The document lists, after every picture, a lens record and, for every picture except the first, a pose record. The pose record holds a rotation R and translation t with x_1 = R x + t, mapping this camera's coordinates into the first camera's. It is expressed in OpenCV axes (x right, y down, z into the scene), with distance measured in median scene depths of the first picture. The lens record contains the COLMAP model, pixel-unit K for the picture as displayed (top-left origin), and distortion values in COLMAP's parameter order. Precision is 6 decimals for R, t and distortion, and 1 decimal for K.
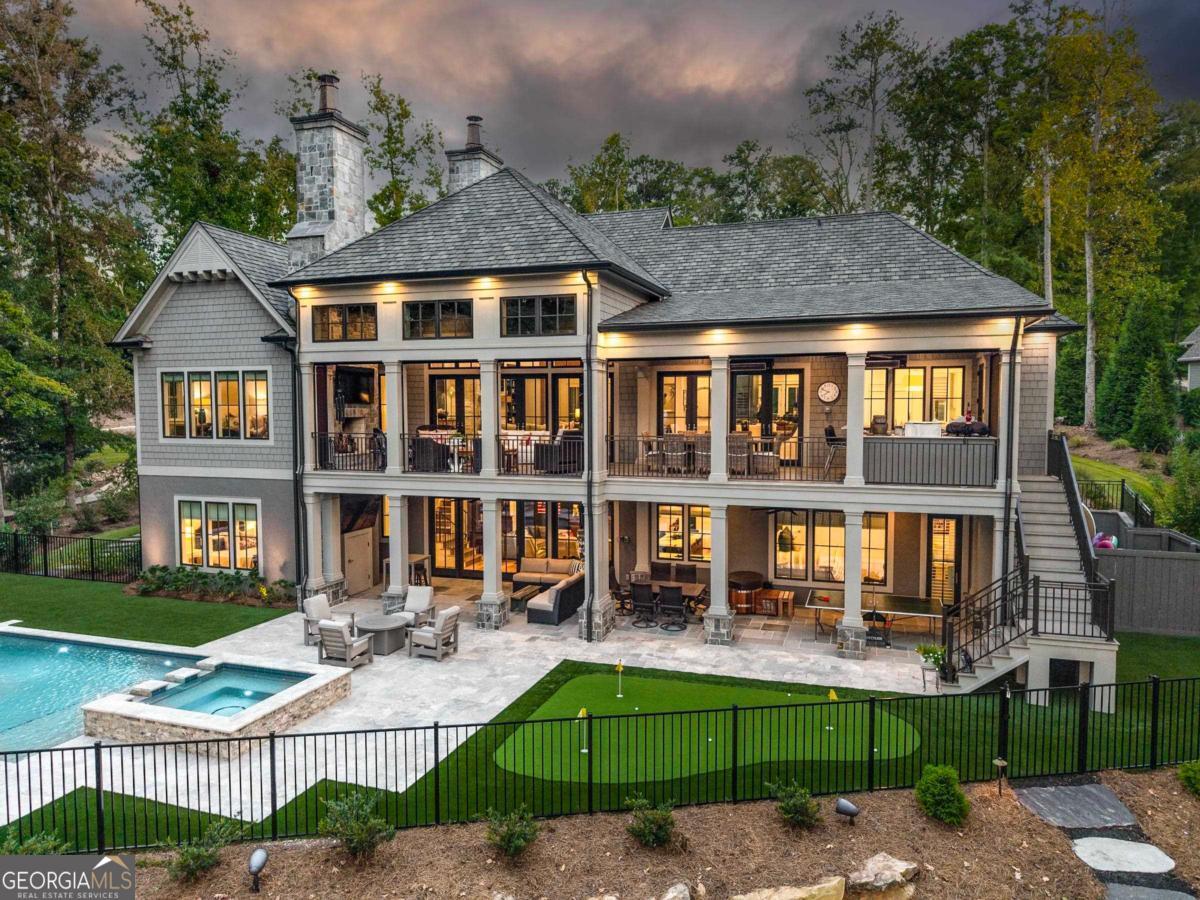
lens RADIAL K [[797.2, 0, 600.0], [0, 797.2, 450.0], [0, 0, 1]] dist [0.046311, -0.057153]
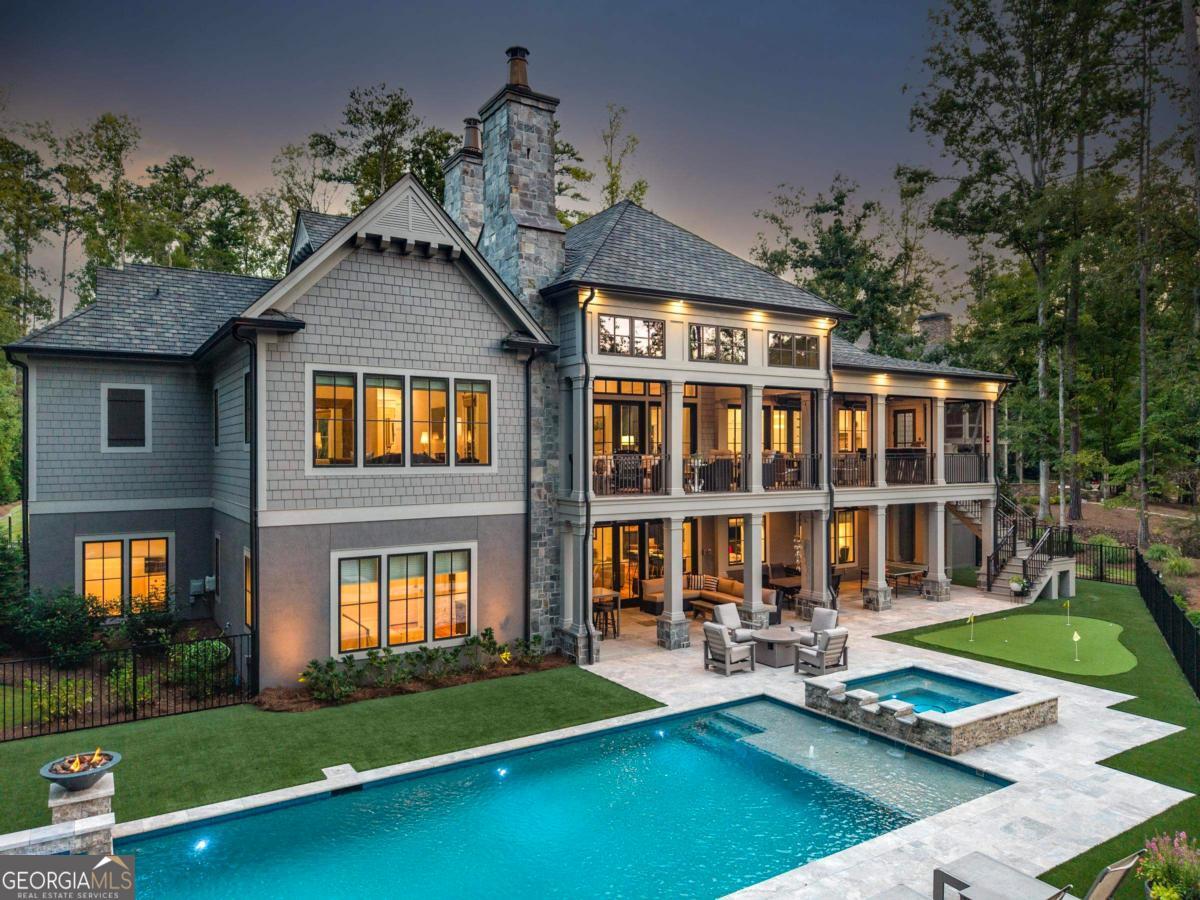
lens RADIAL K [[797.2, 0, 600.0], [0, 797.2, 450.0], [0, 0, 1]] dist [0.046311, -0.057153]
pose [[0.630420, 0.005026, 0.776238, -1.081938], [0.044784, 0.998078, -0.042834, 0.011406], [-0.774961, 0.061766, 0.628983, 0.464621]]
